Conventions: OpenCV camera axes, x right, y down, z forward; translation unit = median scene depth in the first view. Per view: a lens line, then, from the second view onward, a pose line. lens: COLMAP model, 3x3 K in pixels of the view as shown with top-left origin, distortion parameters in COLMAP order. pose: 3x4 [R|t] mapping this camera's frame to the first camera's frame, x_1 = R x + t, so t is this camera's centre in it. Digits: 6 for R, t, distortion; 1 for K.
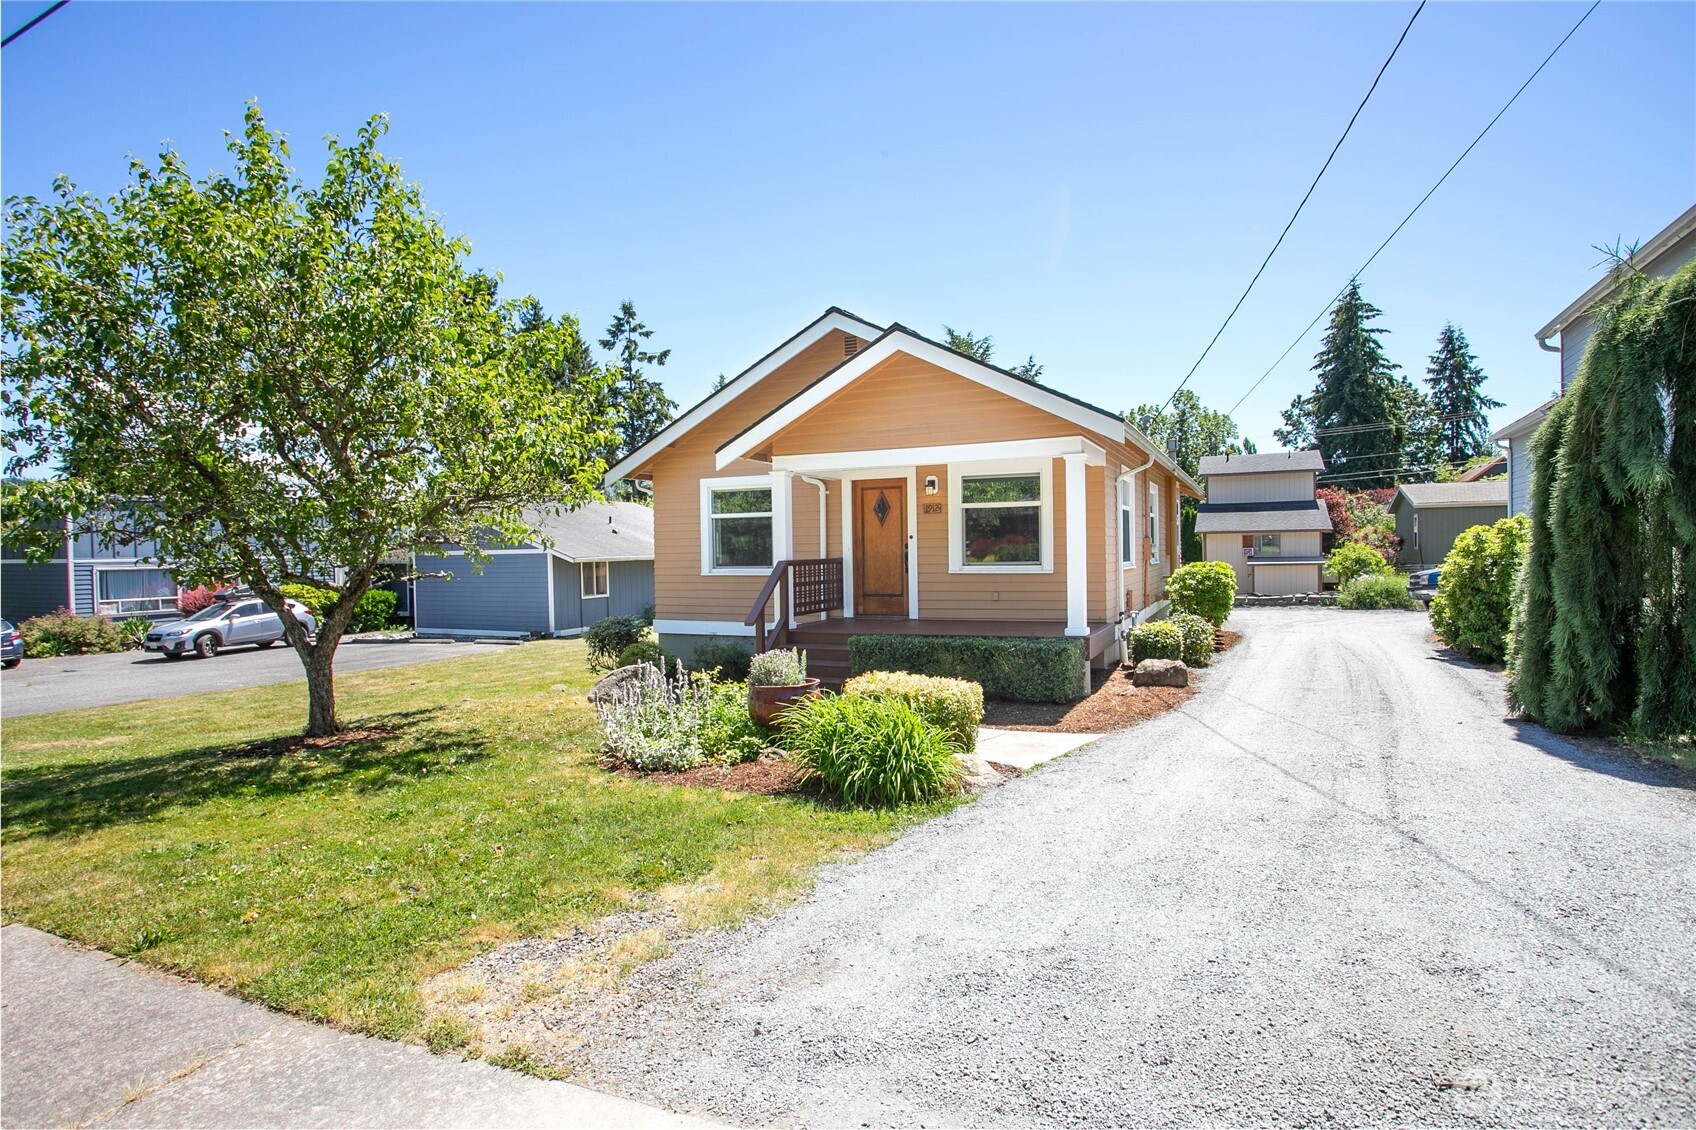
lens RADIAL K [[895.7, 0, 848.0], [0, 895.7, 565.0], [0, 0, 1]] dist [-0.073288, 0.037865]
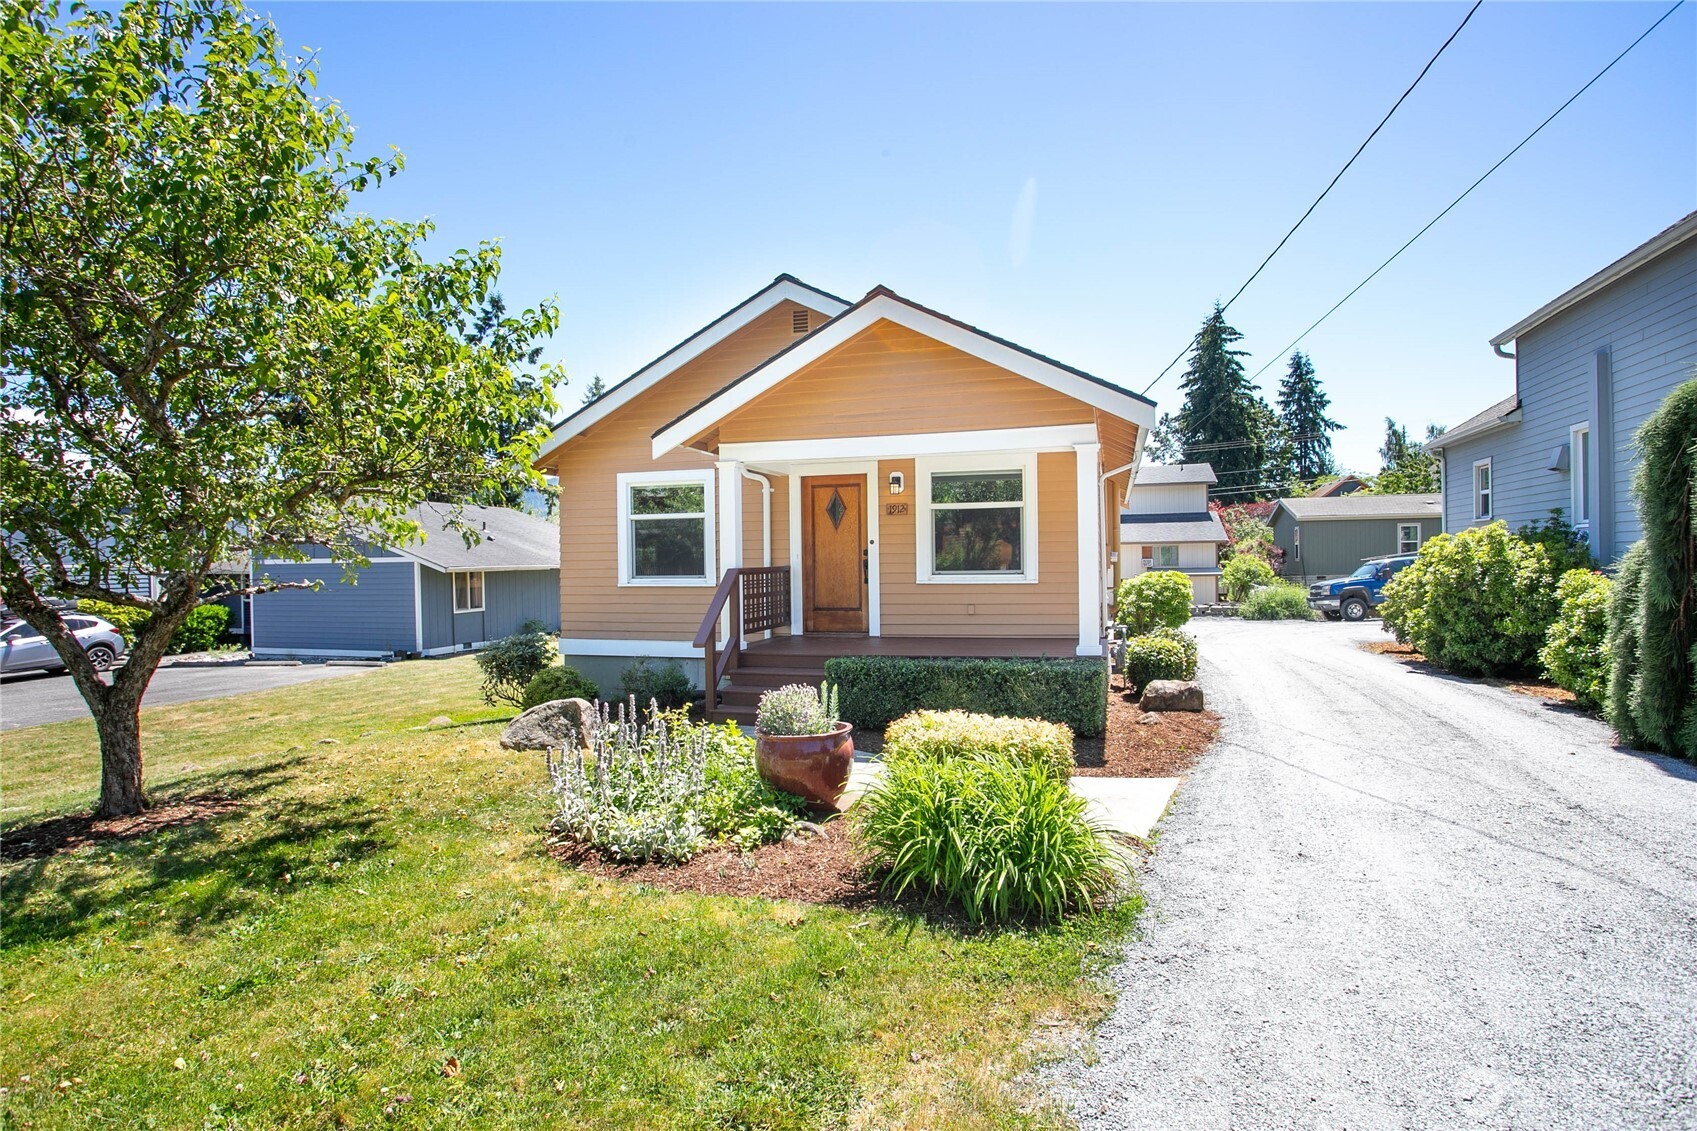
lens RADIAL K [[896.2, 0, 848.5], [0, 896.2, 565.5], [0, 0, 1]] dist [-0.073288, 0.037865]
pose [[0.989259, 0.001961, 0.146157, -0.082213], [-0.000094, 0.999918, -0.012781, 0.002918], [-0.146170, 0.012630, 0.989179, 0.146801]]
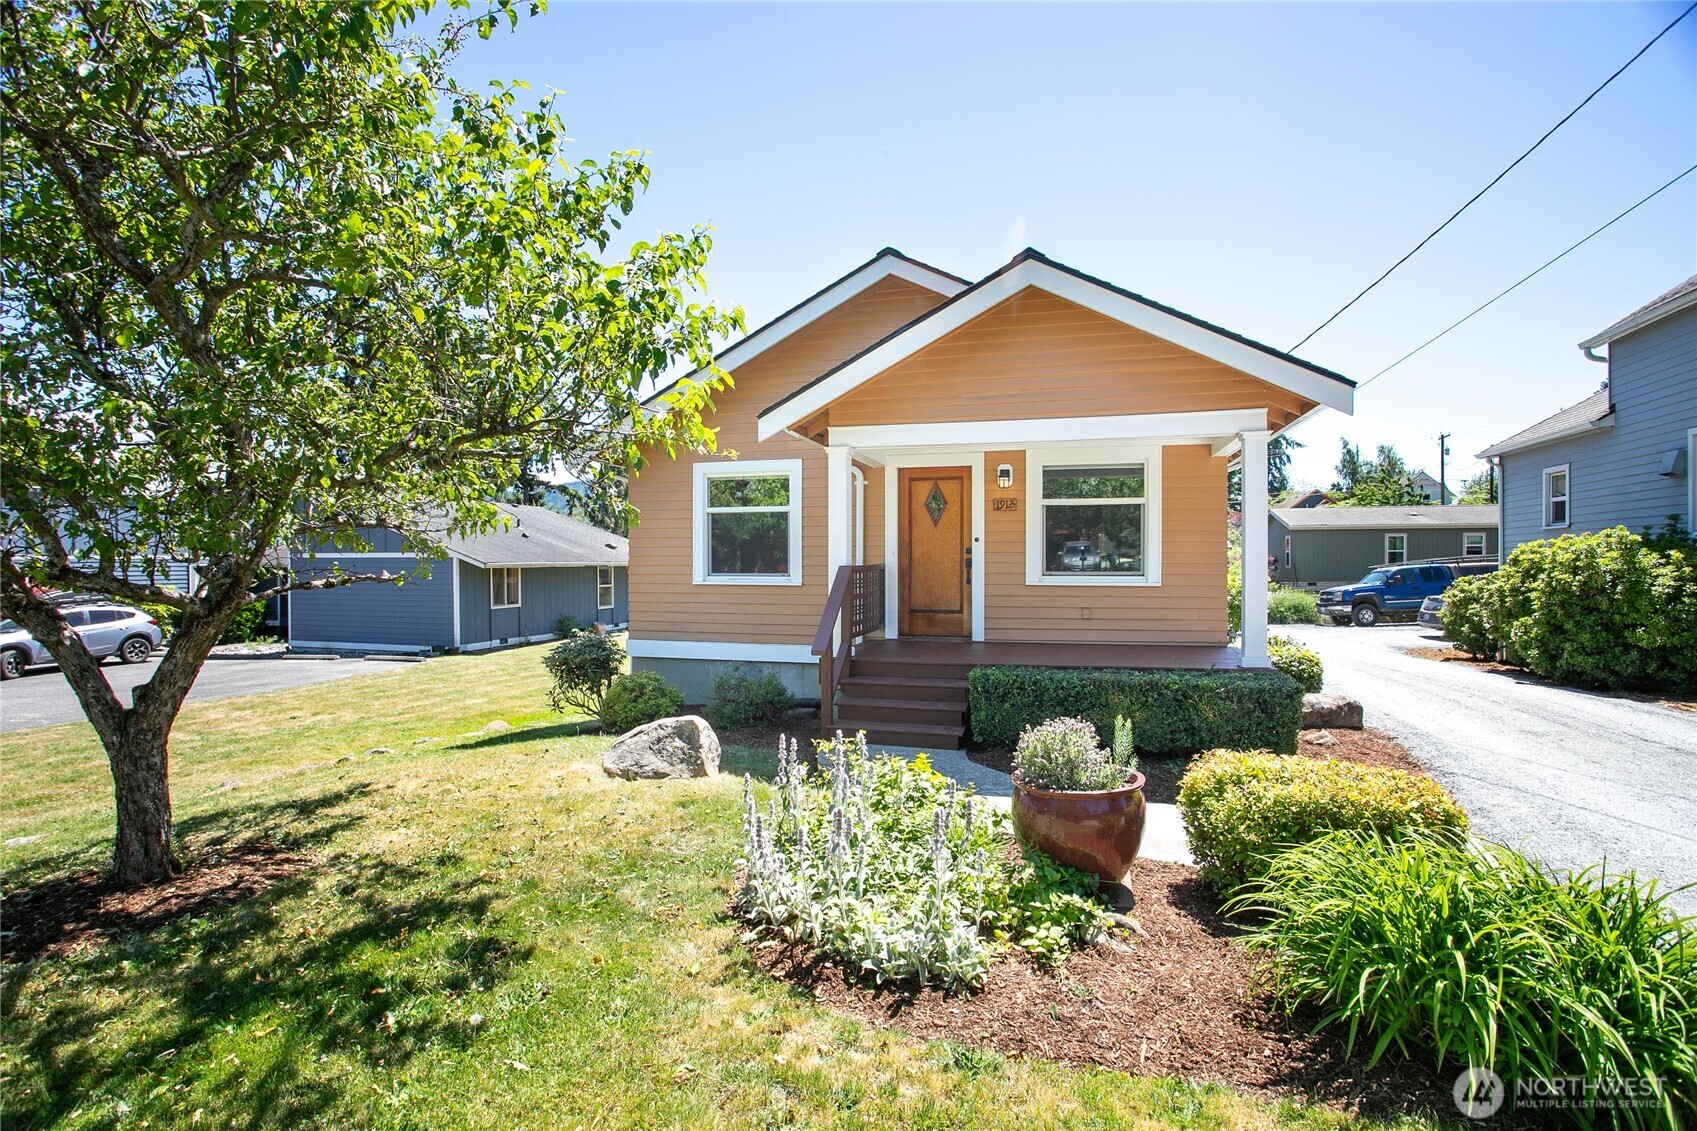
lens RADIAL K [[822.9, 0, 846.2], [0, 822.9, 564.7], [0, 0, 1]] dist [-0.074733, 0.030383]
pose [[0.986966, 0.014981, 0.160232, -0.169514], [-0.012515, 0.999787, -0.016392, 0.005325], [-0.160444, 0.014173, 0.986943, 0.298619]]
